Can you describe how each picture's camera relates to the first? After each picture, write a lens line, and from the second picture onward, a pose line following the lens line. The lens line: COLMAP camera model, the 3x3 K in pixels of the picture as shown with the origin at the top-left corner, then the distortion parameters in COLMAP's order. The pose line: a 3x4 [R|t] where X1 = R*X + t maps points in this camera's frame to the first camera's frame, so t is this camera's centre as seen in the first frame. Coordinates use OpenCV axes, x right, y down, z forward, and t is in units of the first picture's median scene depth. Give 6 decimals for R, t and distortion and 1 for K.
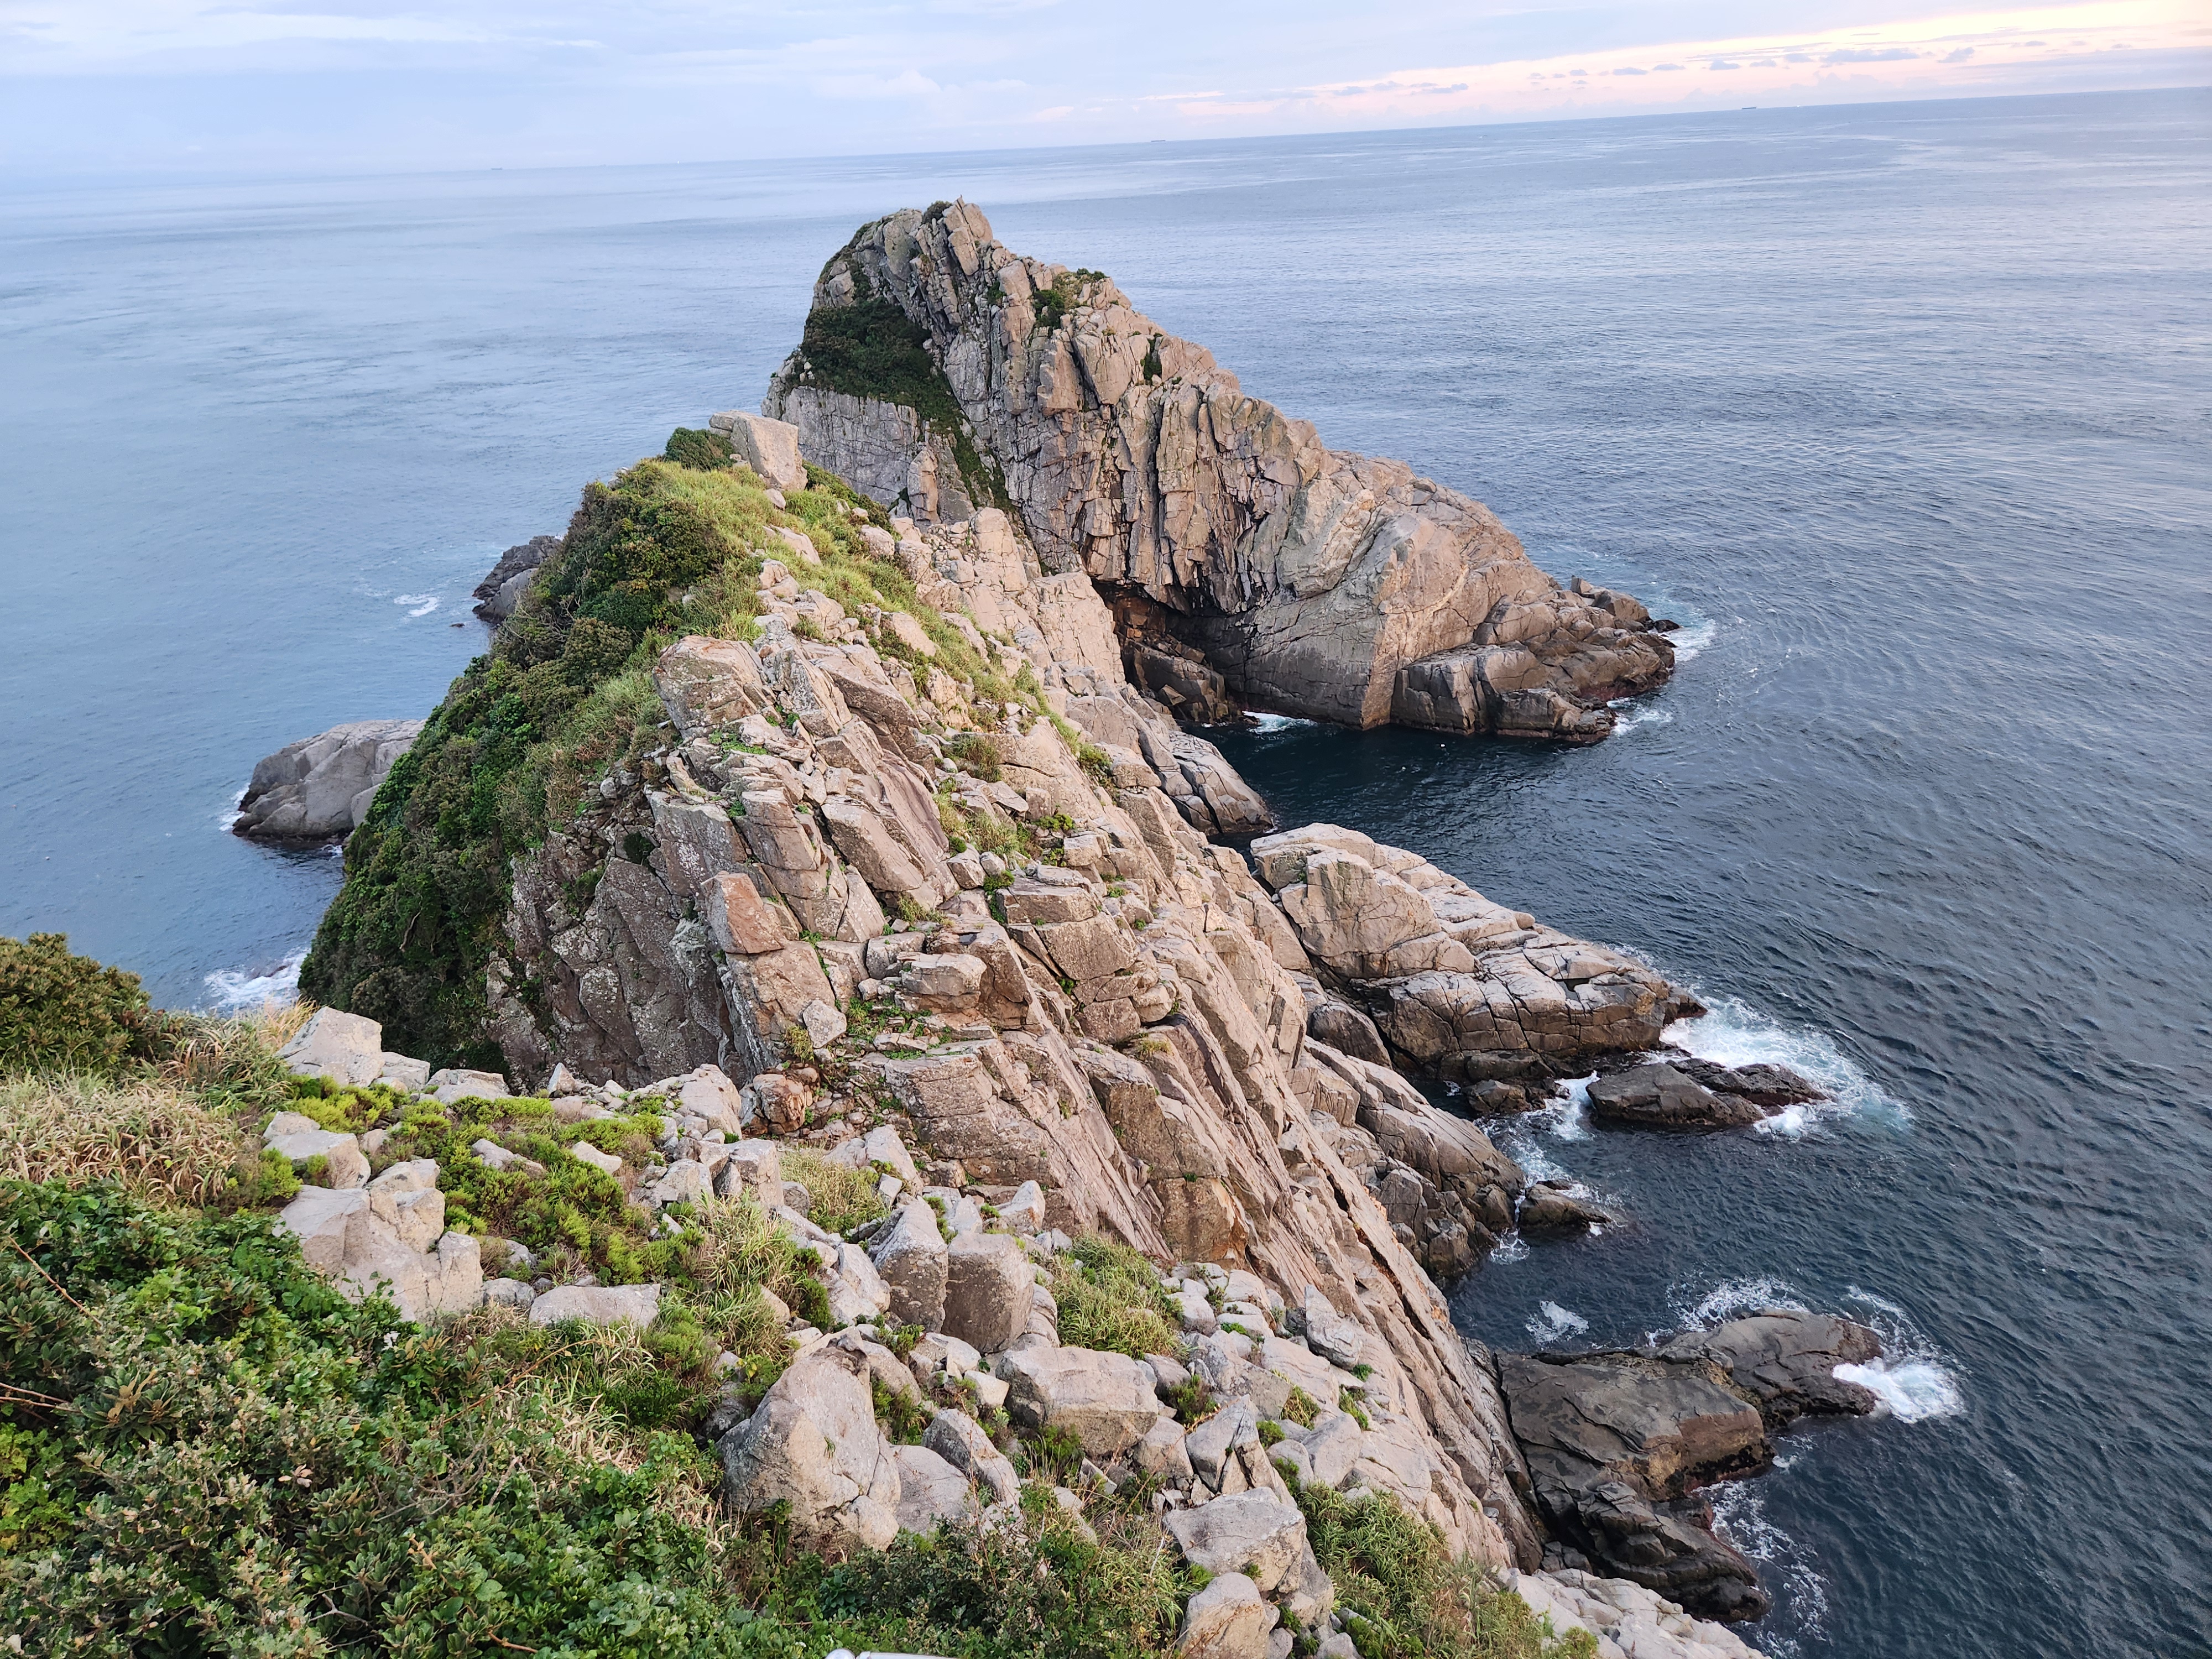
lens RADIAL K [[1492.8, 0, 1106.0], [0, 1492.8, 829.5], [0, 0, 1]] dist [0.089881, -0.069358]
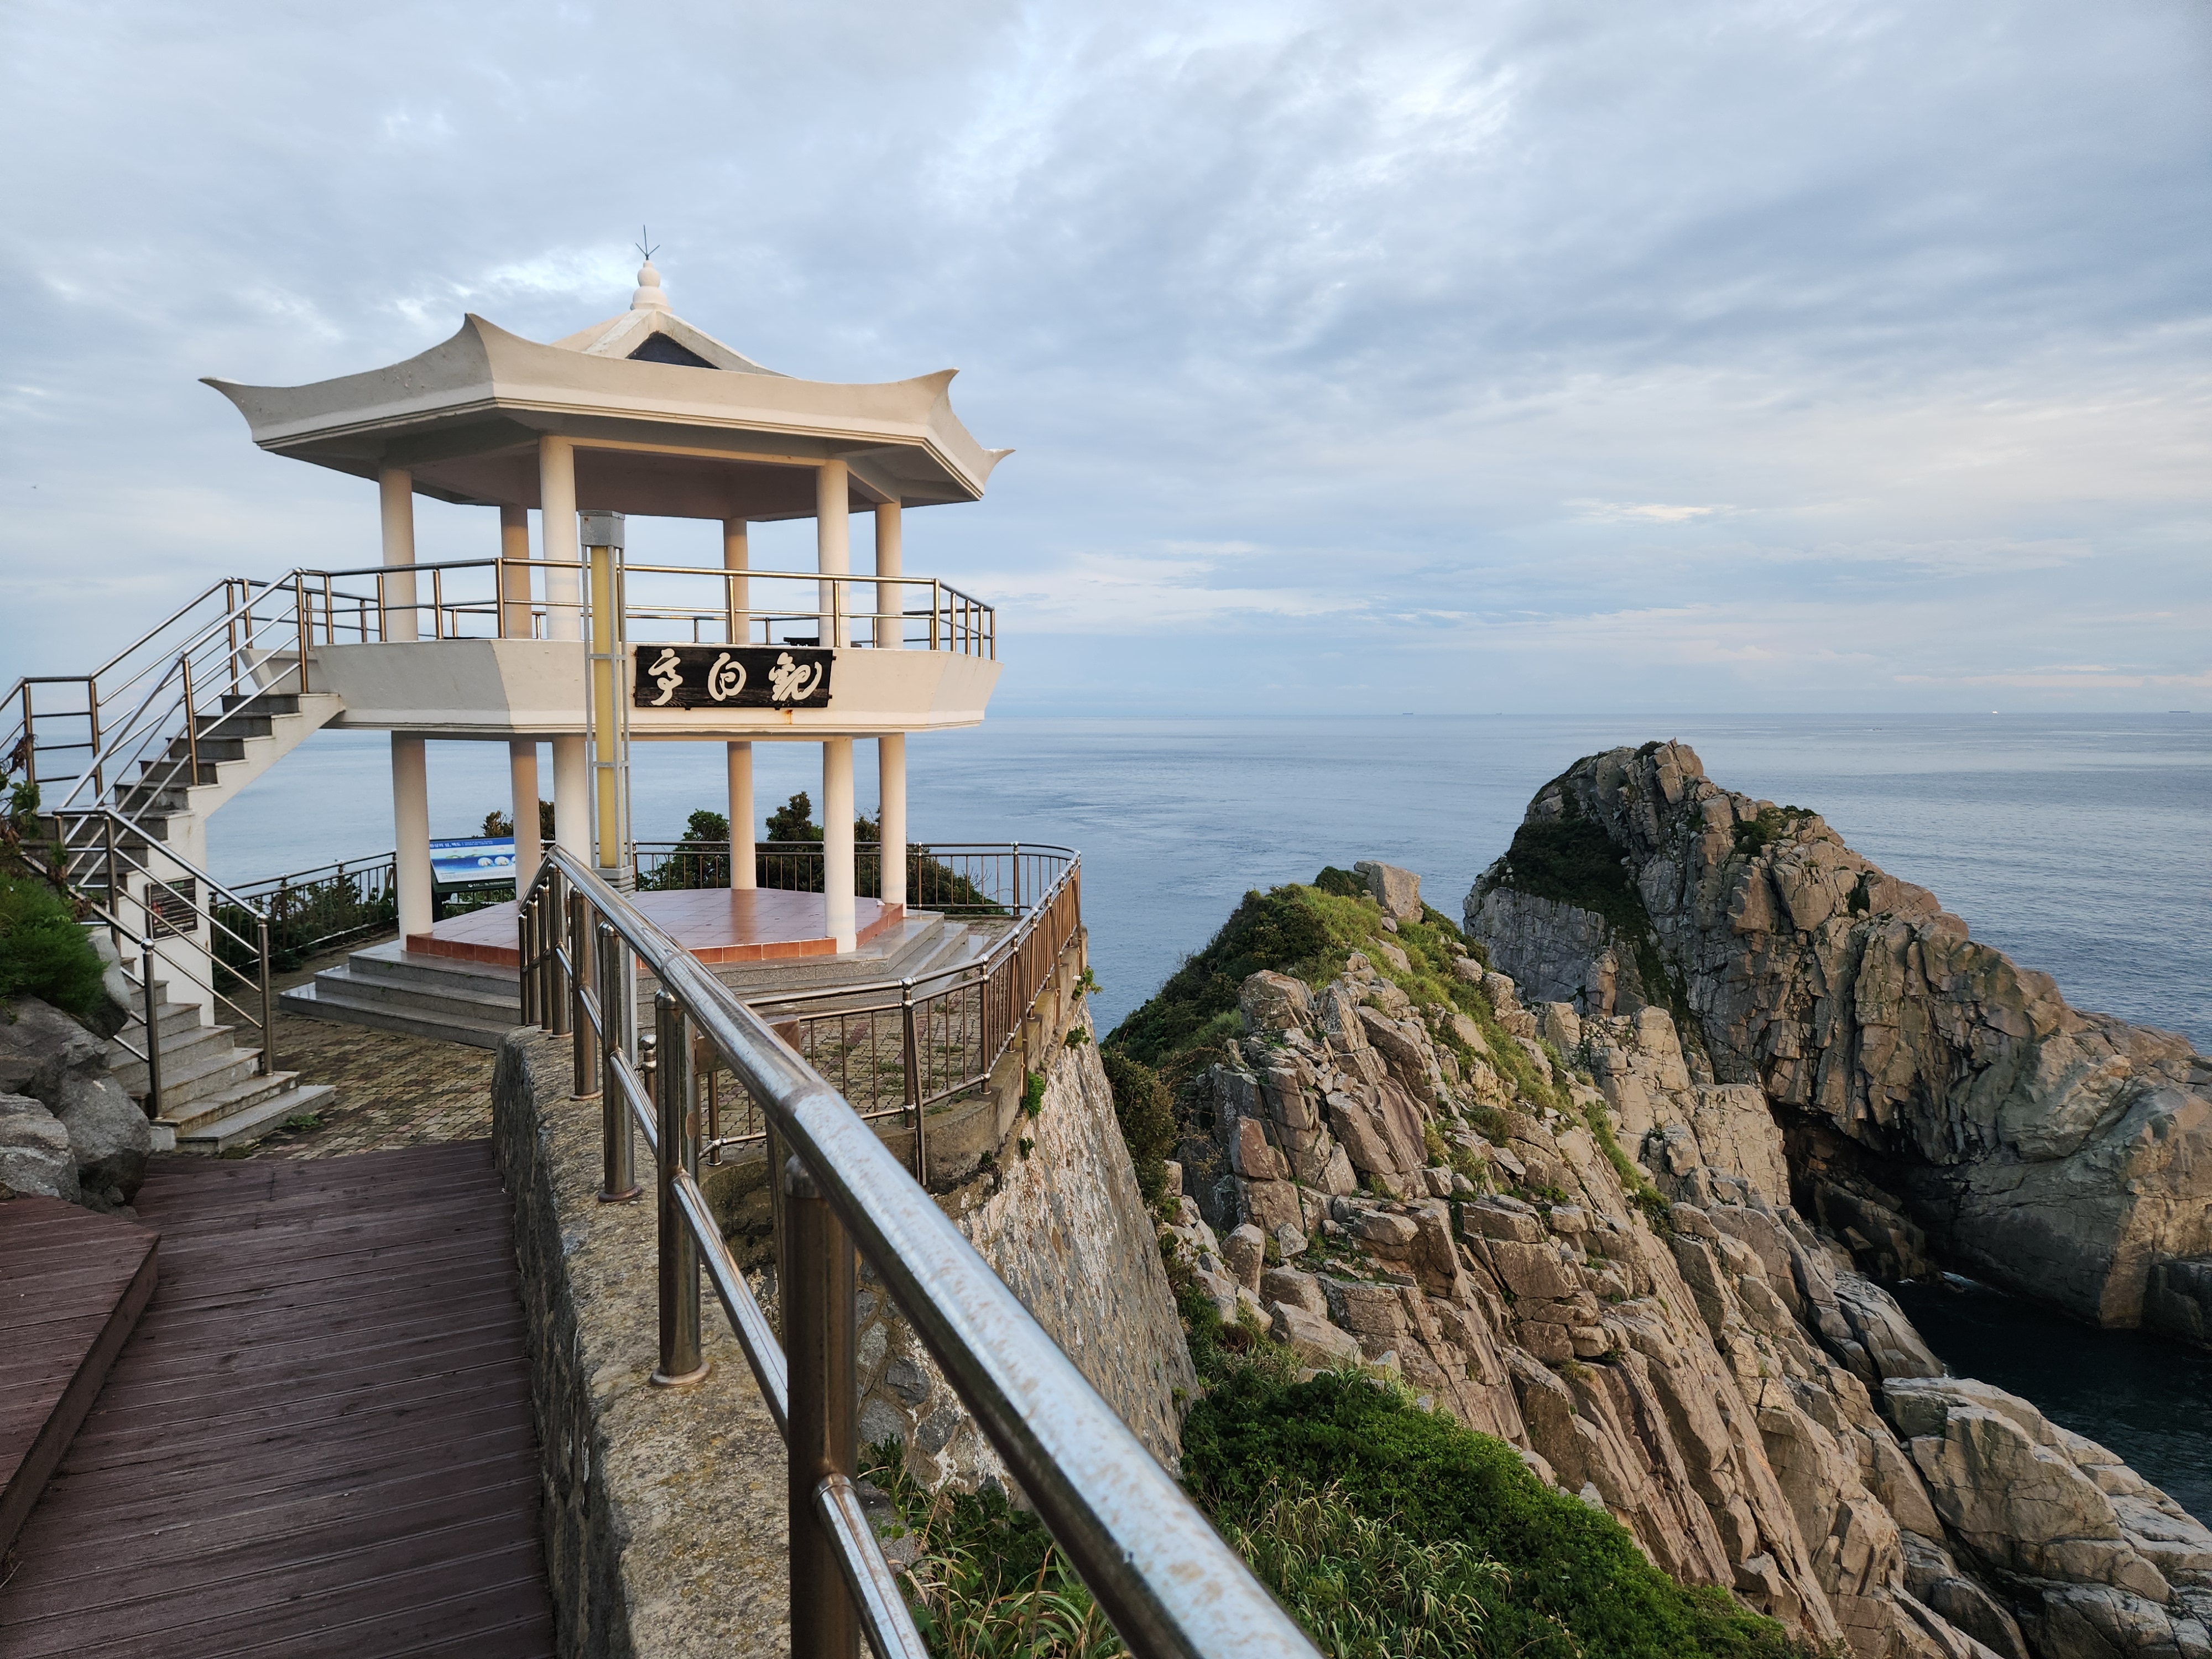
lens RADIAL K [[1492.8, 0, 1106.0], [0, 1492.8, 829.5], [0, 0, 1]] dist [0.089881, -0.069358]
pose [[0.882648, 0.079835, -0.463205, 0.059572], [-0.228187, 0.934331, -0.273781, 0.042768], [0.410929, 0.347350, 0.842903, -0.079308]]
